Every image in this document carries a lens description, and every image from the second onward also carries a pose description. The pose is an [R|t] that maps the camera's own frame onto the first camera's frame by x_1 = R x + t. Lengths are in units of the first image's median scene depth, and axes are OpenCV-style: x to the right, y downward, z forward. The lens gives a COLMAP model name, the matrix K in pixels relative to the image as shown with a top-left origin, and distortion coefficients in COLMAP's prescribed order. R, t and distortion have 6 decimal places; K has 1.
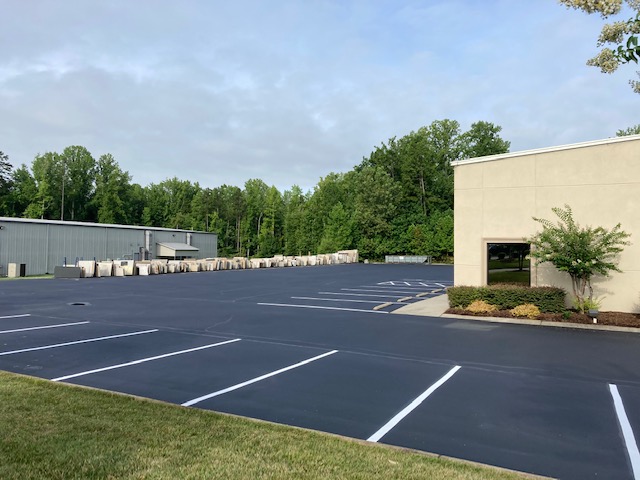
lens RADIAL K [[520.4, 0, 317.8], [0, 520.4, 242.9], [0, 0, 1]] dist [0.062903, -0.093530]
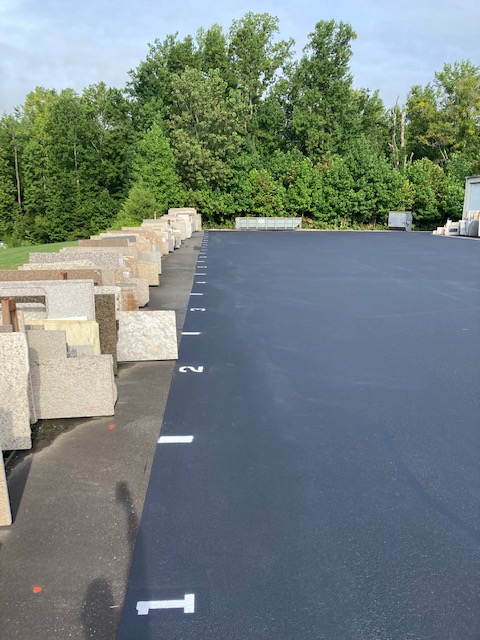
lens RADIAL K [[523.0, 0, 242.6], [0, 523.0, 318.7], [0, 0, 1]] dist [0.030767, -0.000337]
pose [[0.863264, -0.099496, 0.494849, -0.186054], [-0.012373, 0.975914, 0.217806, 0.004960], [-0.504600, -0.194147, 0.841240, 0.404410]]
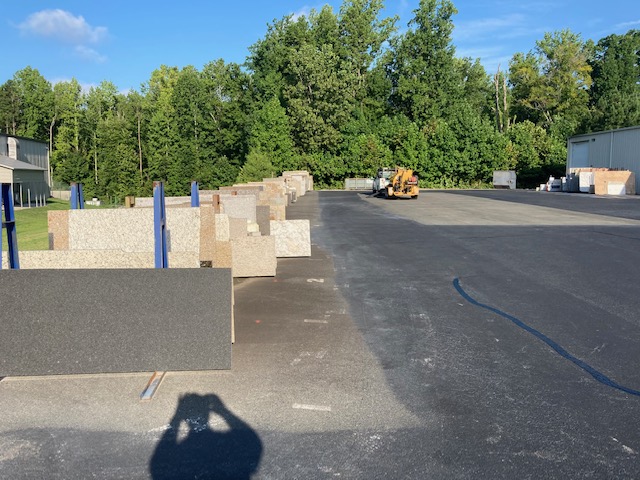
lens RADIAL K [[520.4, 0, 317.8], [0, 520.4, 242.9], [0, 0, 1]] dist [0.062903, -0.093530]
pose [[0.893278, -0.066019, 0.444630, -0.202772], [0.002504, 0.989871, 0.141947, 0.010376], [-0.449498, -0.125684, 0.884395, 0.378671]]
